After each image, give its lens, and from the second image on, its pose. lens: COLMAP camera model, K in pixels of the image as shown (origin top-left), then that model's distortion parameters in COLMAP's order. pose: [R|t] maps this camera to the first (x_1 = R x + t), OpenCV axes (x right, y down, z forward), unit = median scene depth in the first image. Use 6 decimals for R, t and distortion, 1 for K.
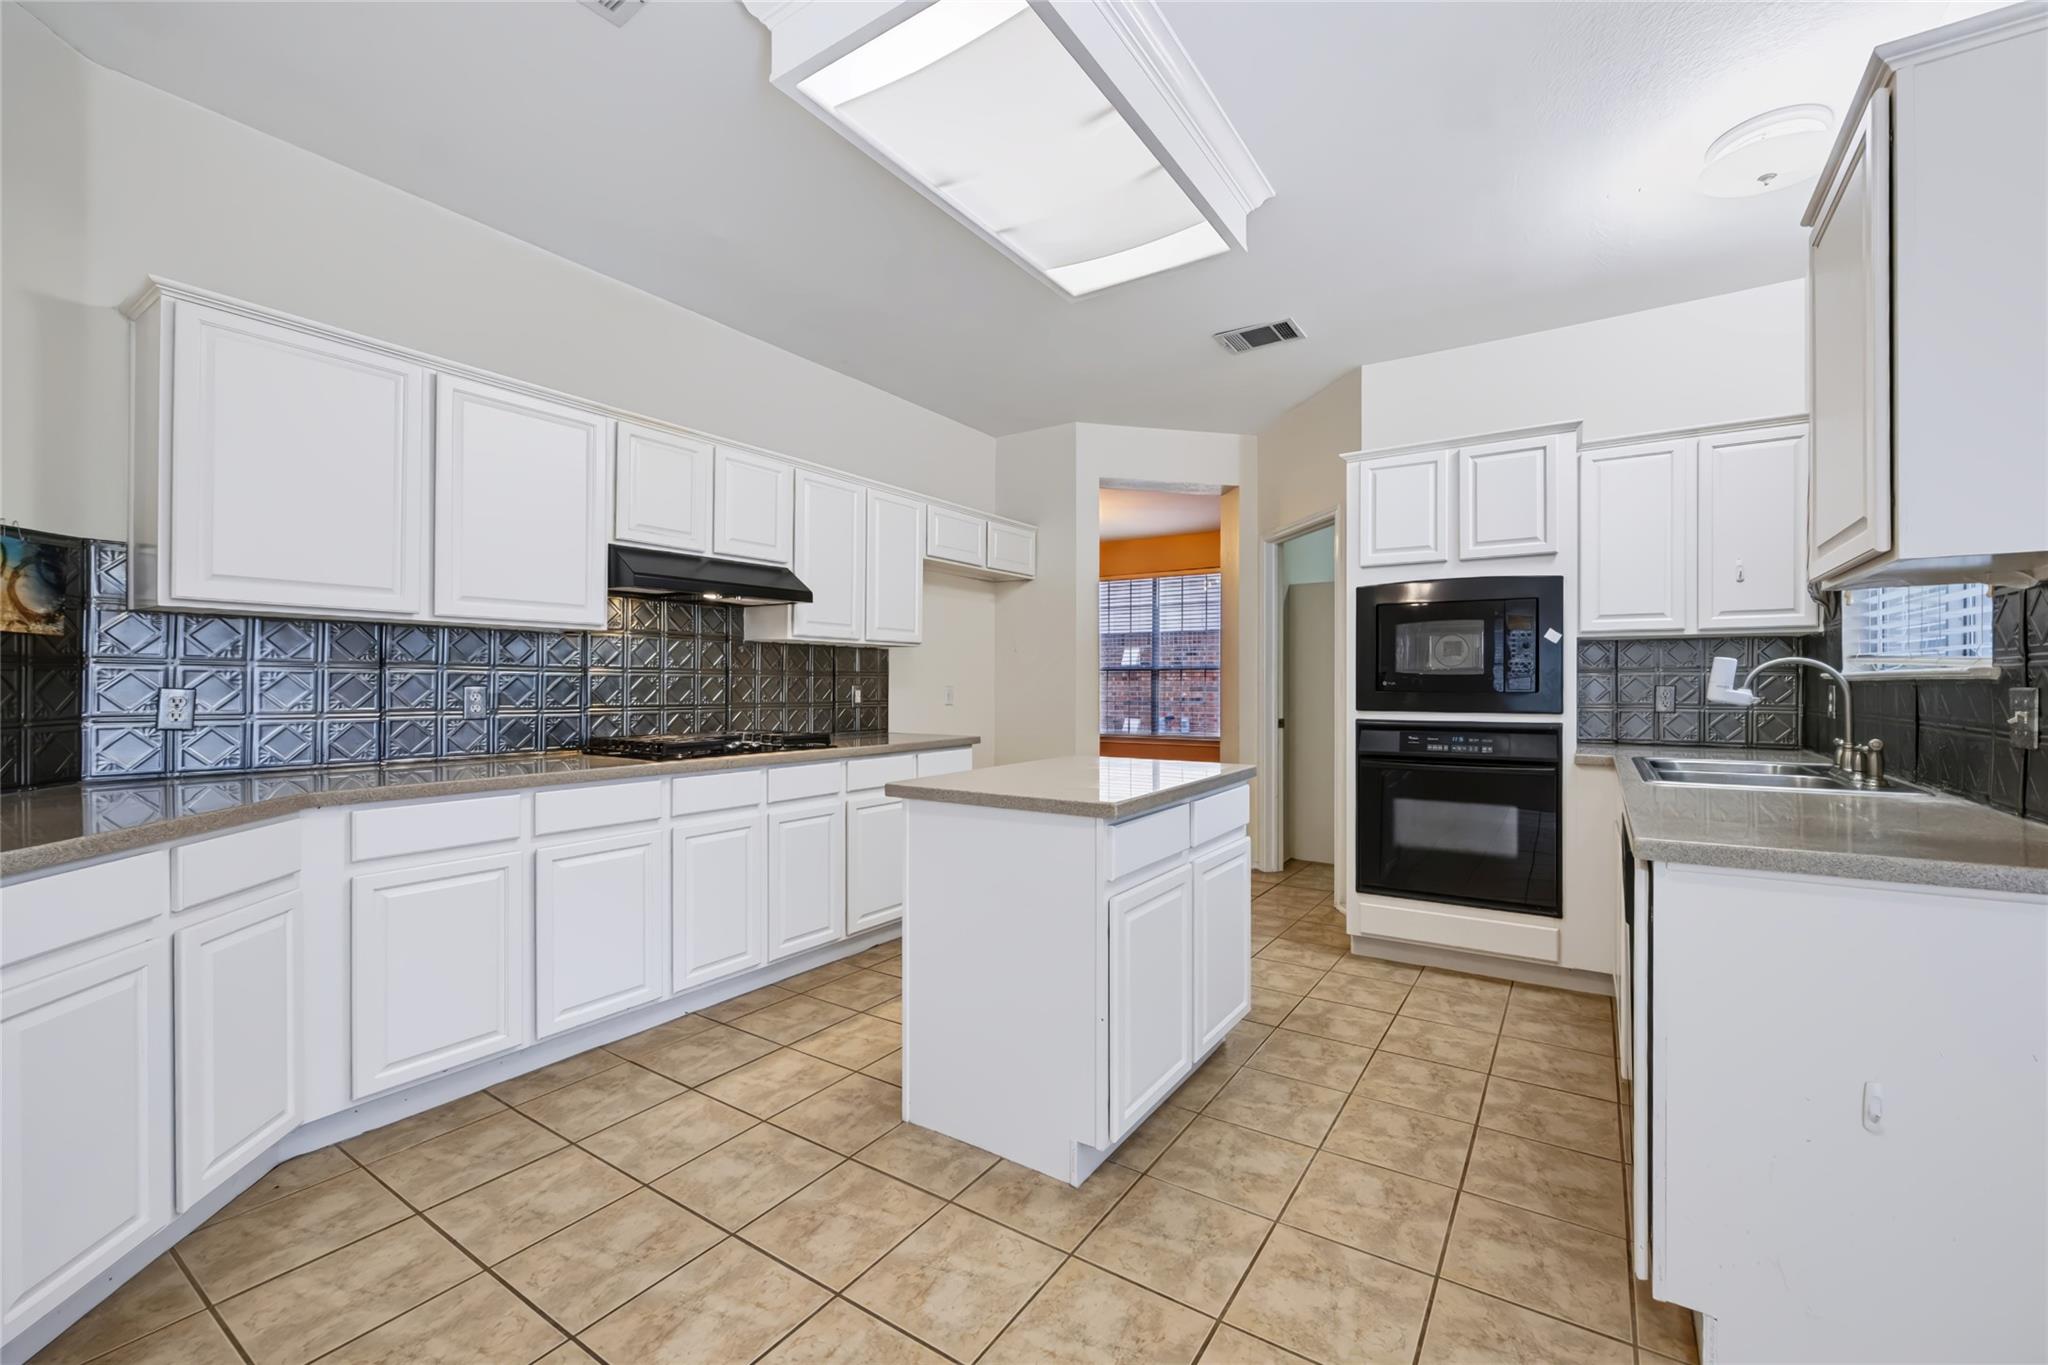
lens RADIAL K [[805.4, 0, 1092.1], [0, 805.4, 677.7], [0, 0, 1]] dist [-0.000439, 0.000060]
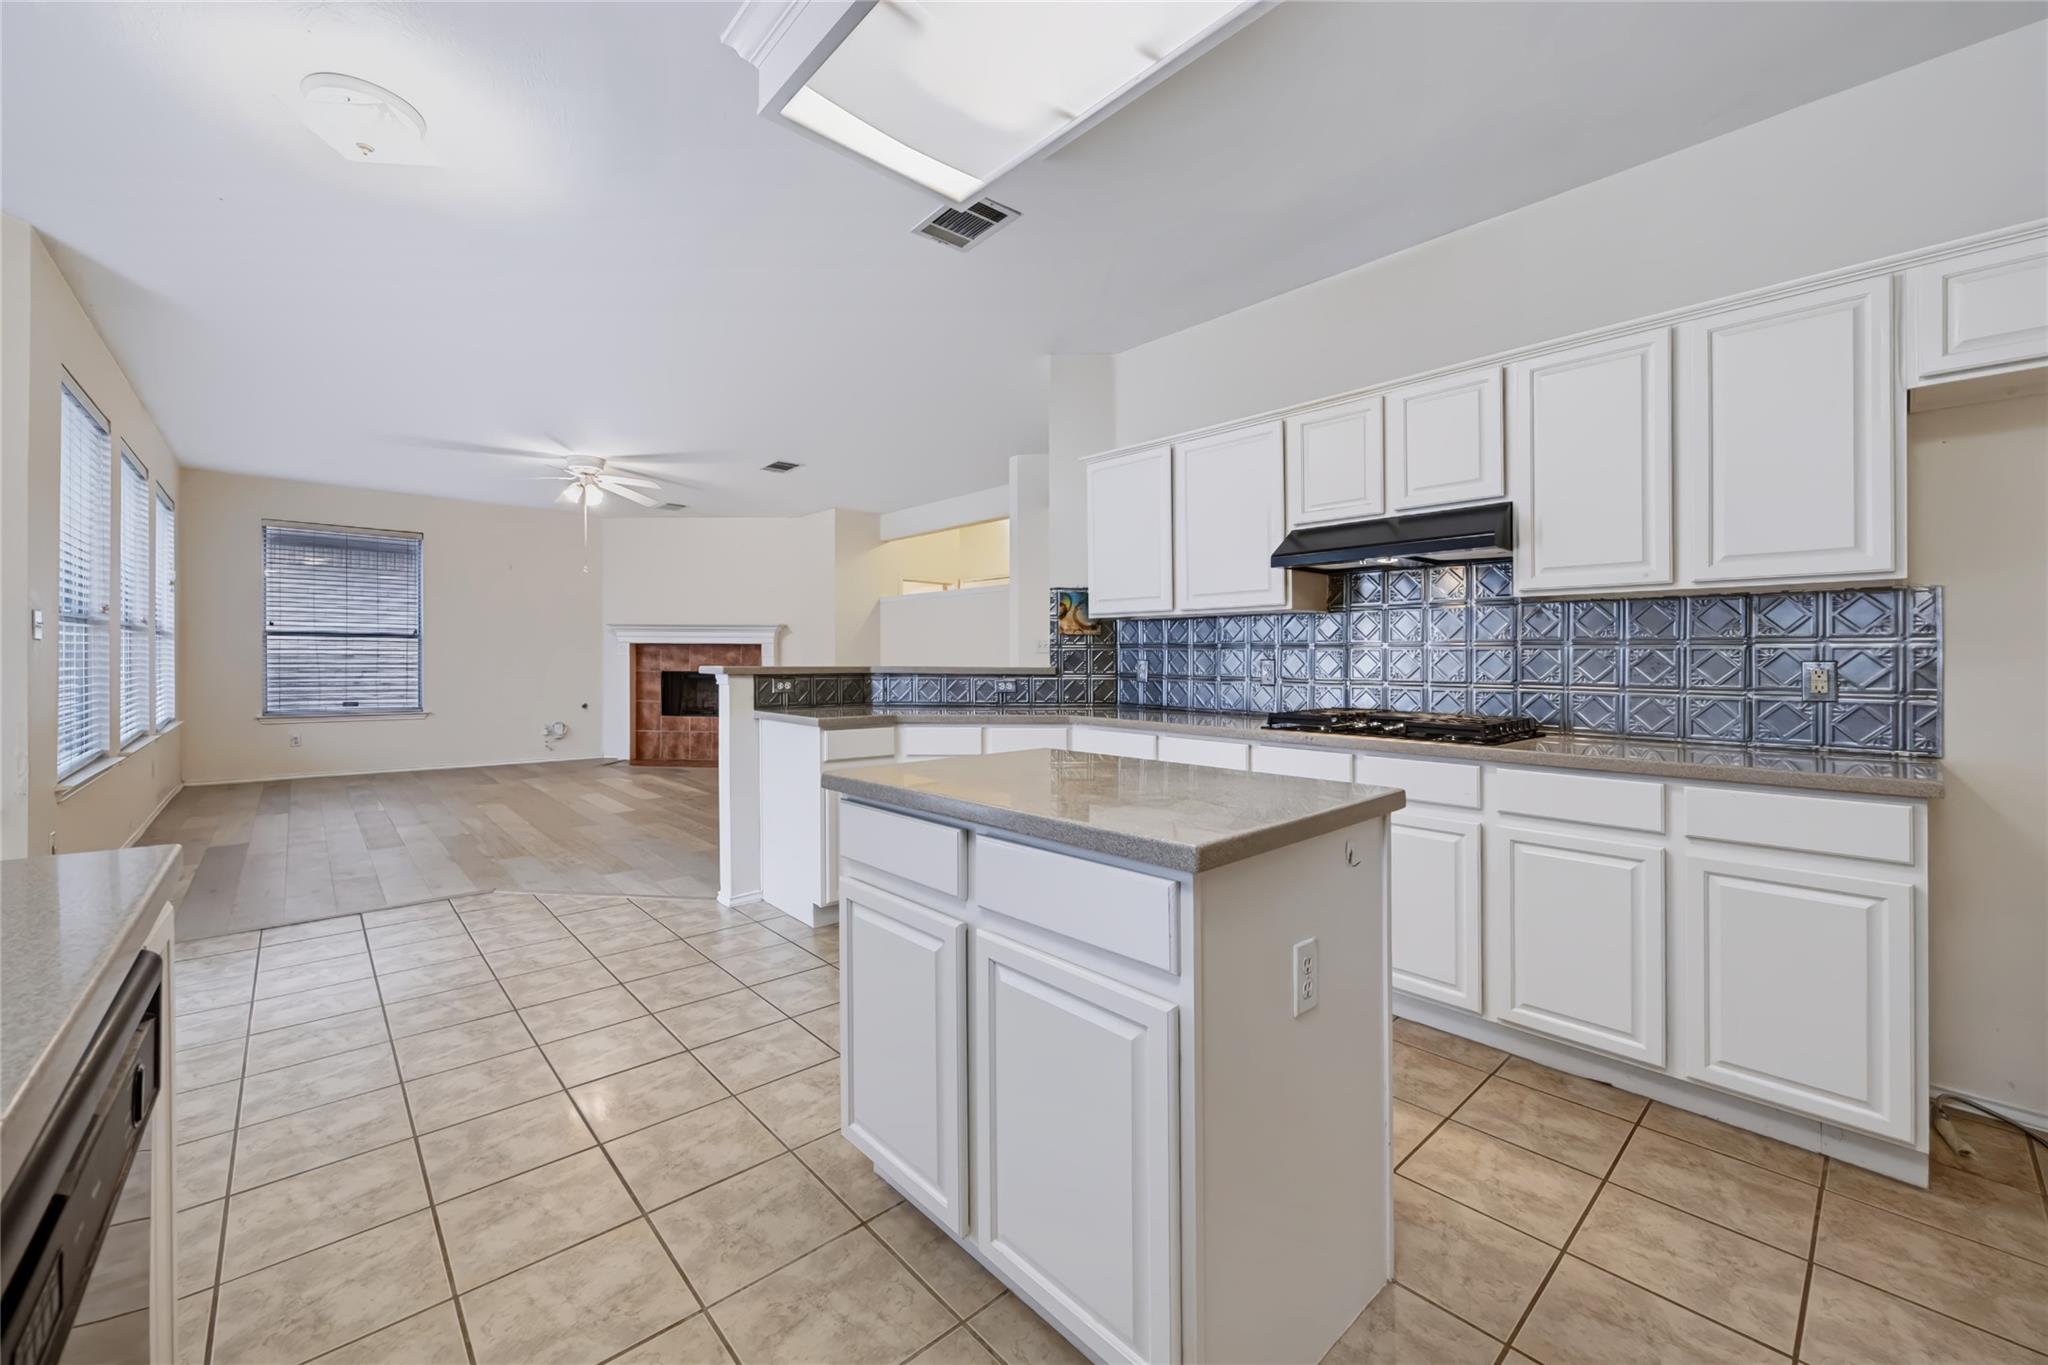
lens RADIAL K [[810.1, 0, 1021.0], [0, 810.1, 670.3], [0, 0, 1]] dist [0.006306, 0.000005]
pose [[-0.282653, 0.010539, -0.959164, 0.450963], [0.005733, 0.999940, 0.009298, 0.009540], [0.959205, -0.002870, -0.282697, 0.752484]]
